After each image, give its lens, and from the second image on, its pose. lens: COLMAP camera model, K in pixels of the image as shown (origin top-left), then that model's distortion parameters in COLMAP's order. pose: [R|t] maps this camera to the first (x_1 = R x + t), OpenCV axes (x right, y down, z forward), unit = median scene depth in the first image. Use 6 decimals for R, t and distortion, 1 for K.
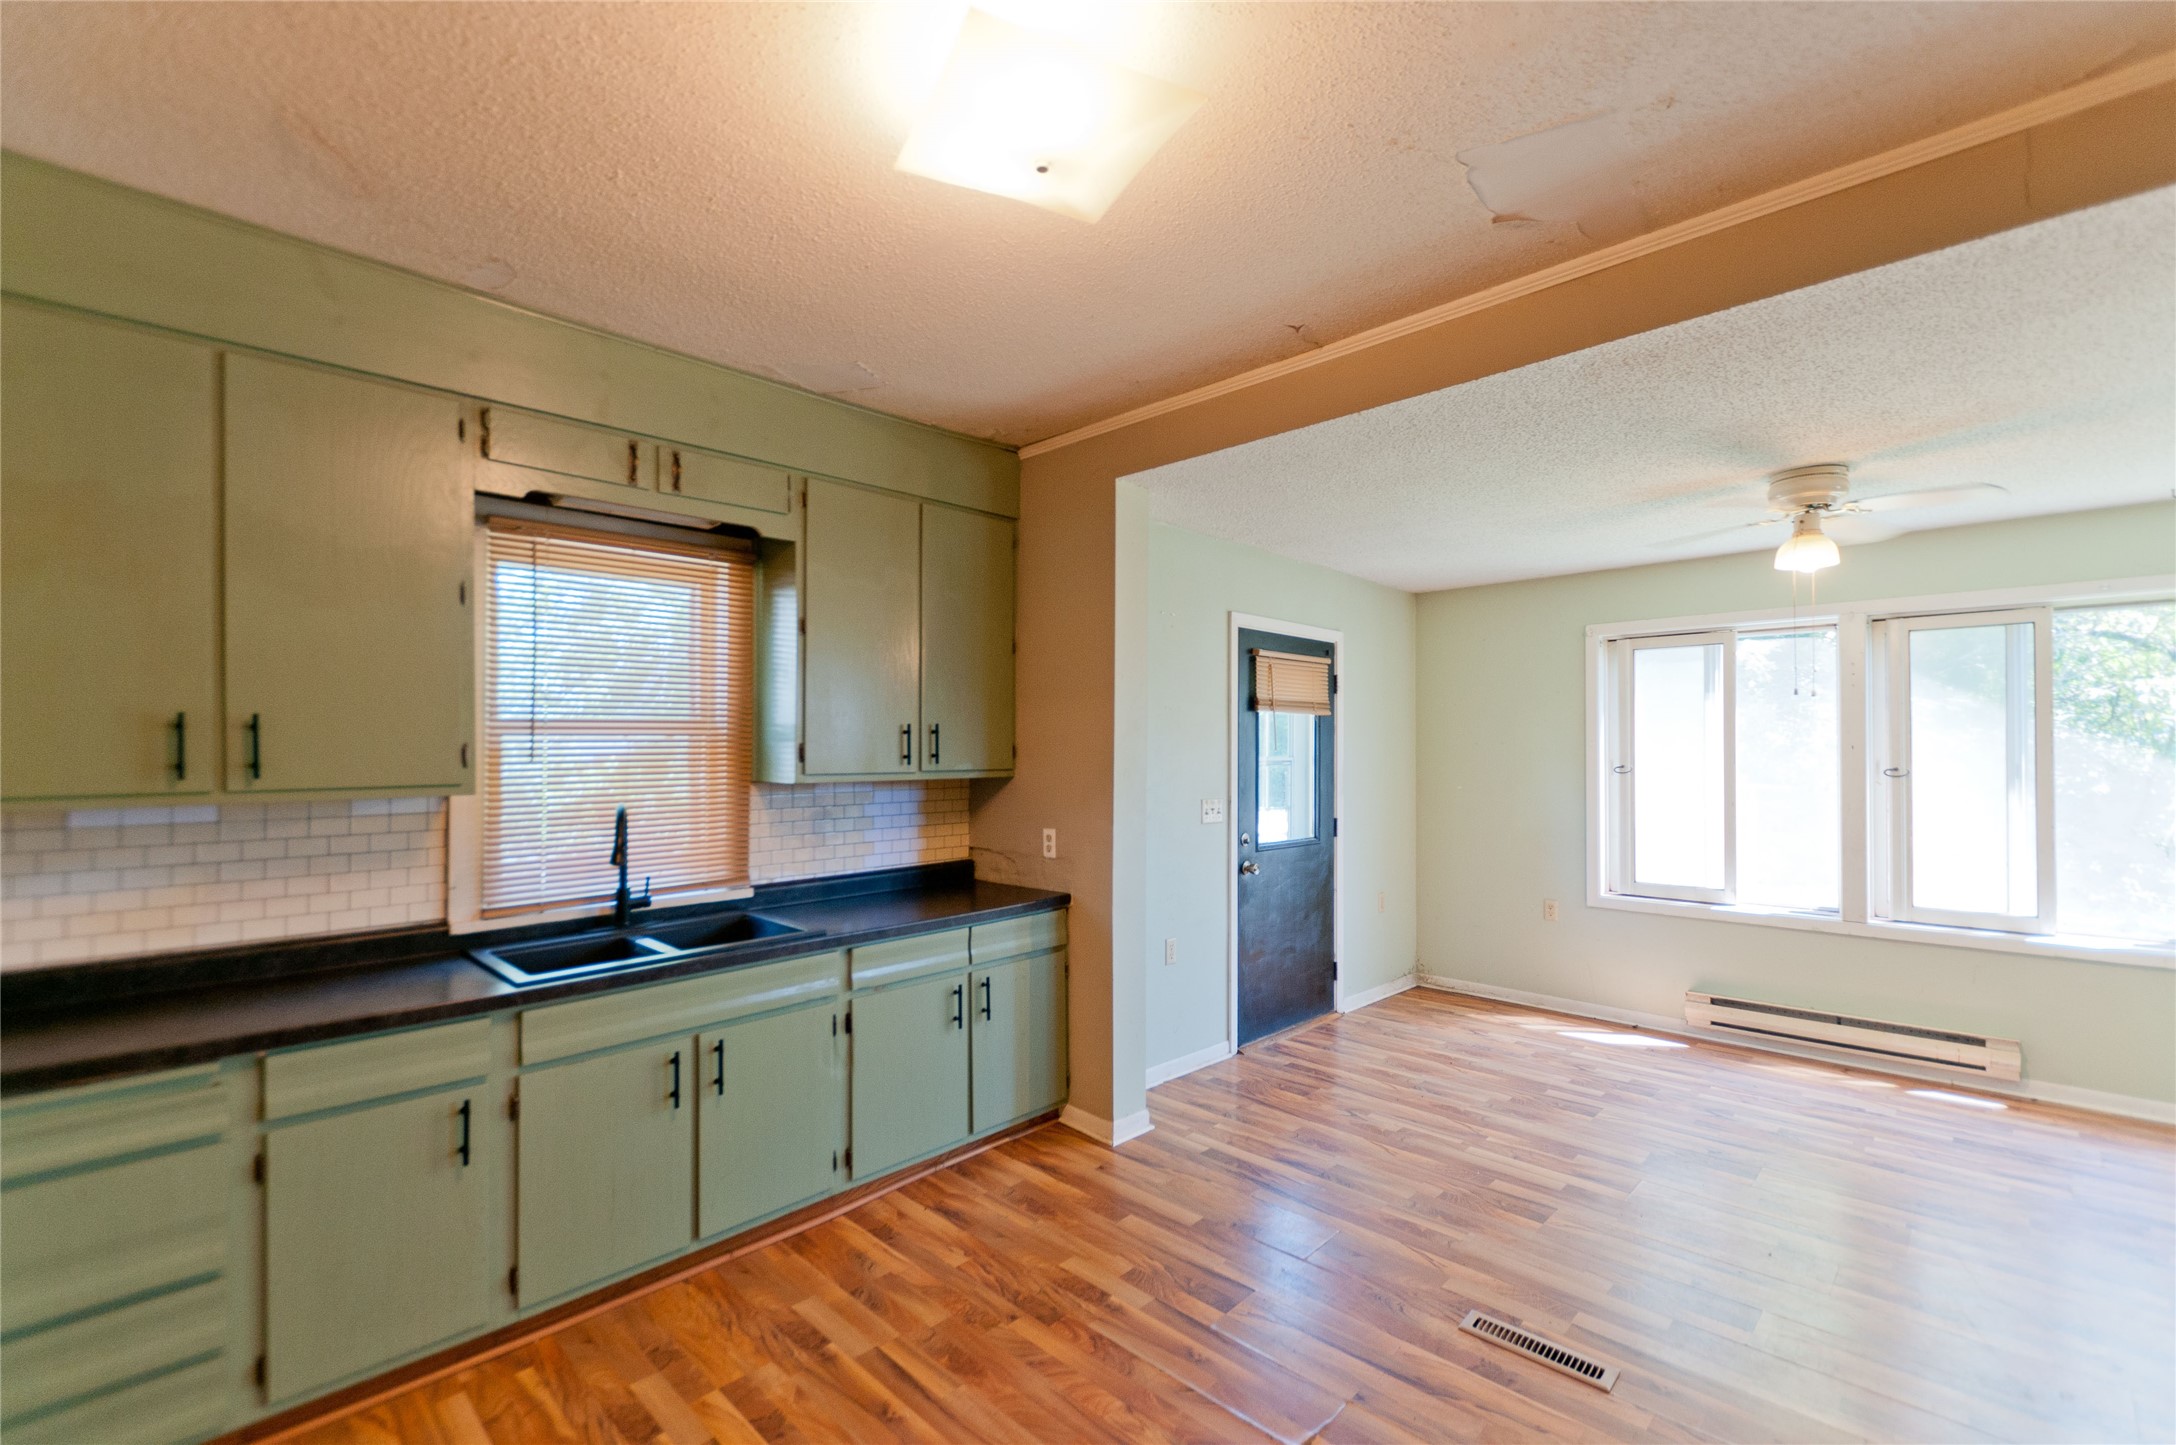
lens RADIAL K [[936.9, 0, 1100.0], [0, 936.9, 737.6], [0, 0, 1]] dist [0.009999, -0.006265]
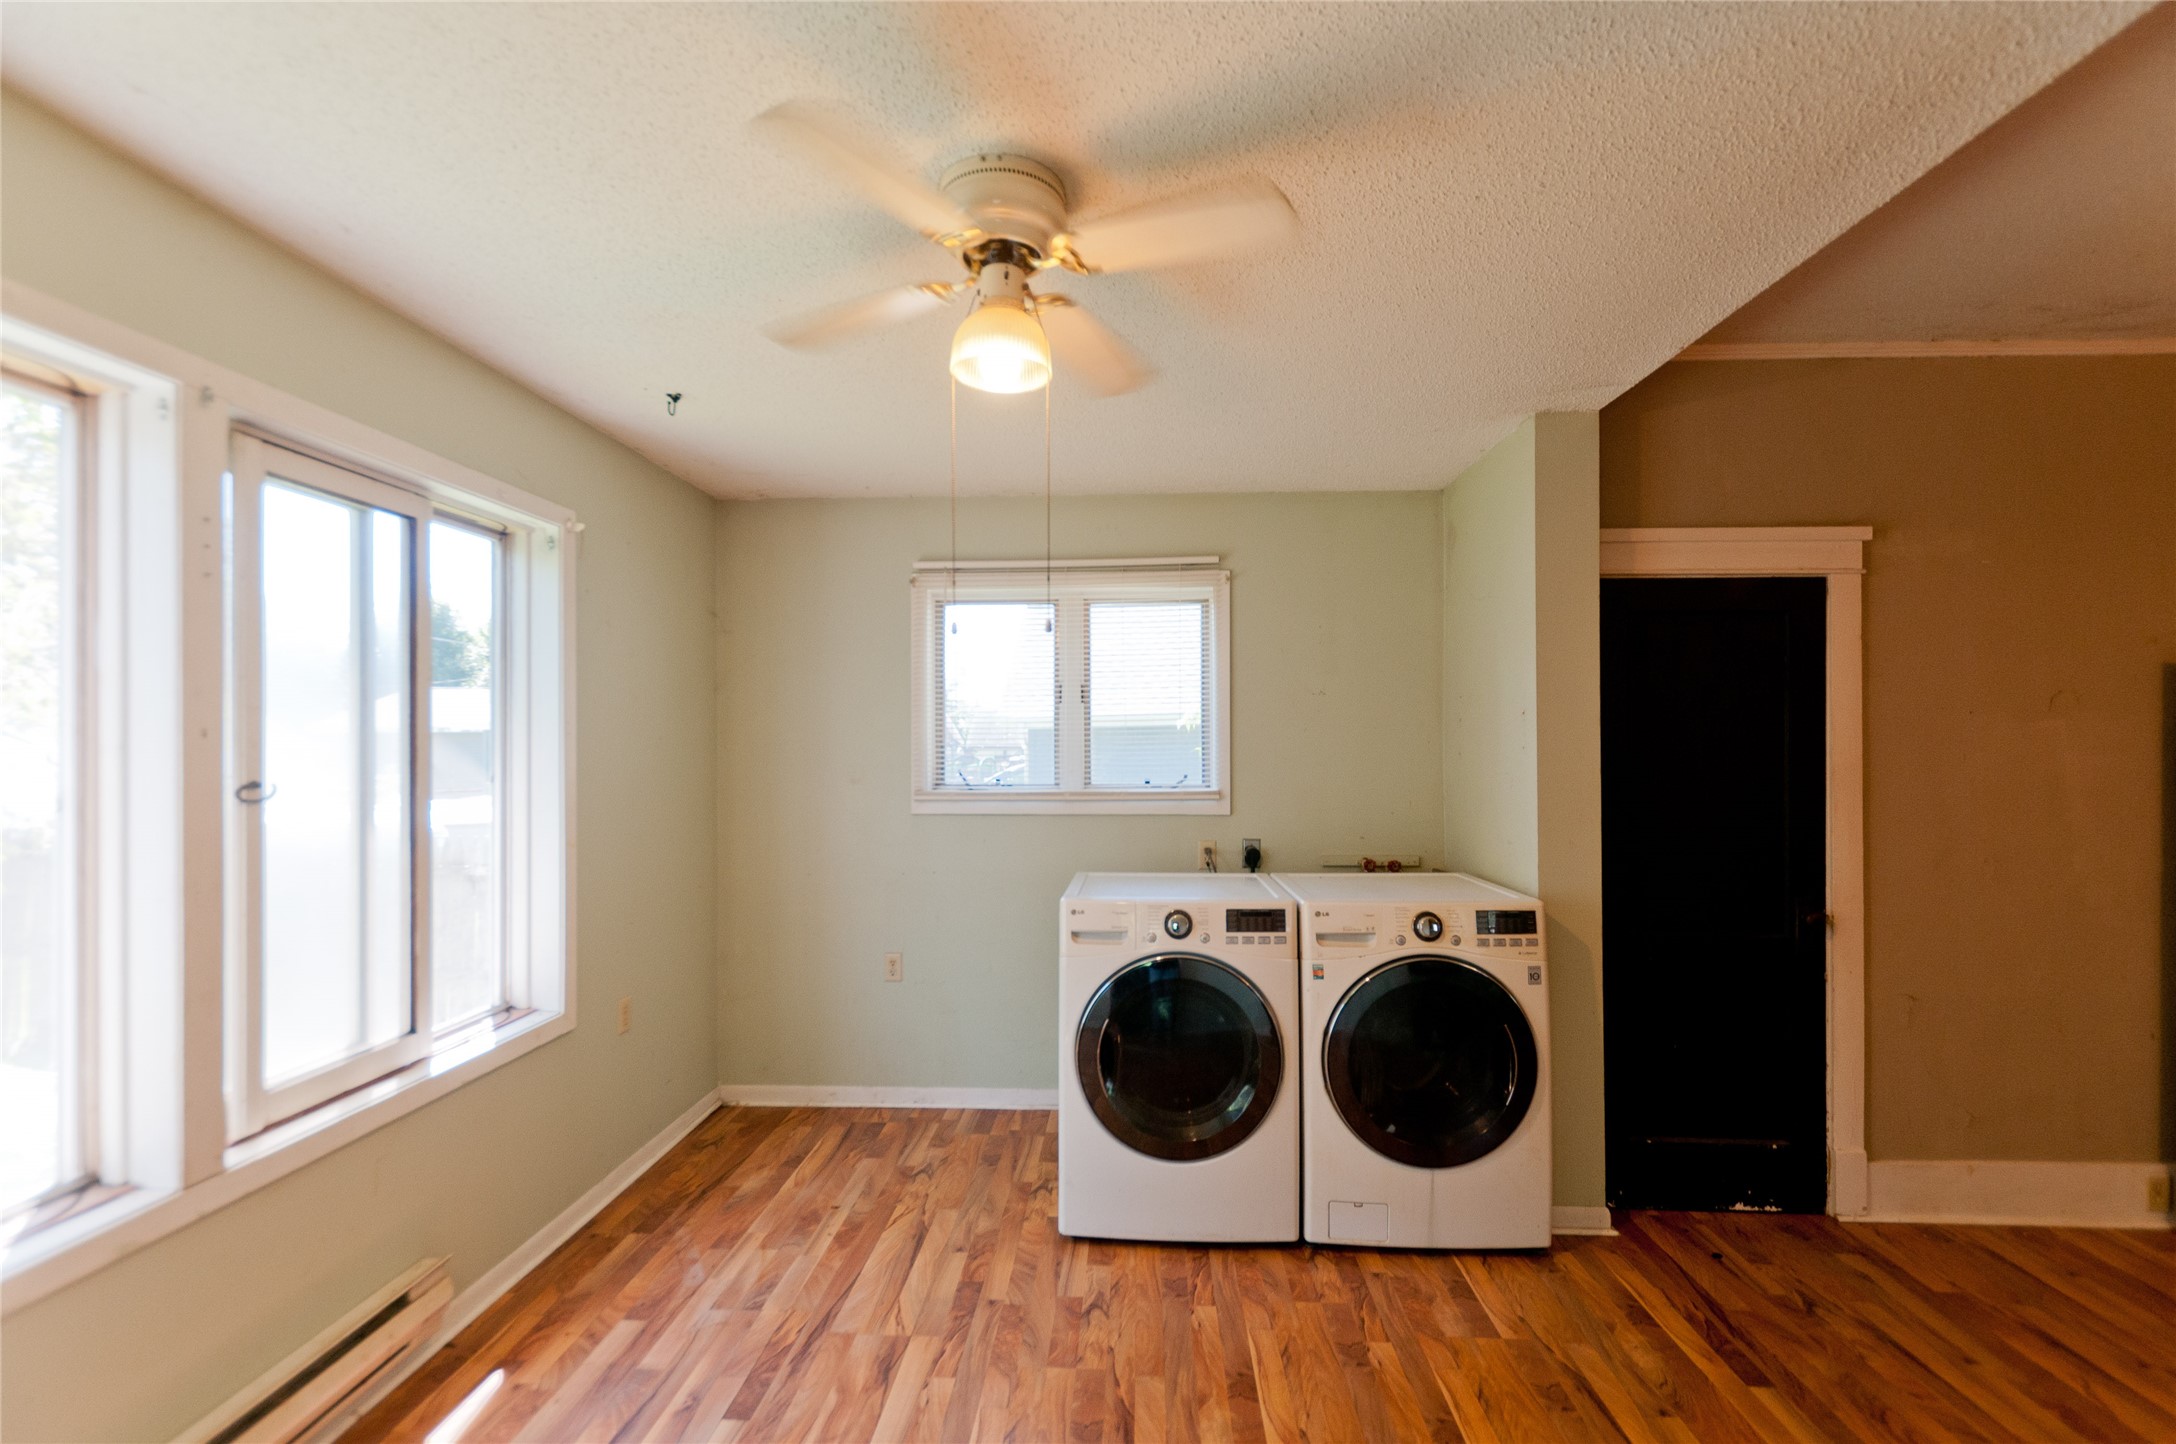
lens RADIAL K [[936.9, 0, 1094.7], [0, 936.9, 737.5], [0, 0, 1]] dist [0.009999, -0.006265]
pose [[-0.656726, 0.006260, 0.754104, 0.385348], [-0.013872, 0.999696, -0.020379, 0.015972], [-0.754002, -0.023845, -0.656439, 1.485905]]
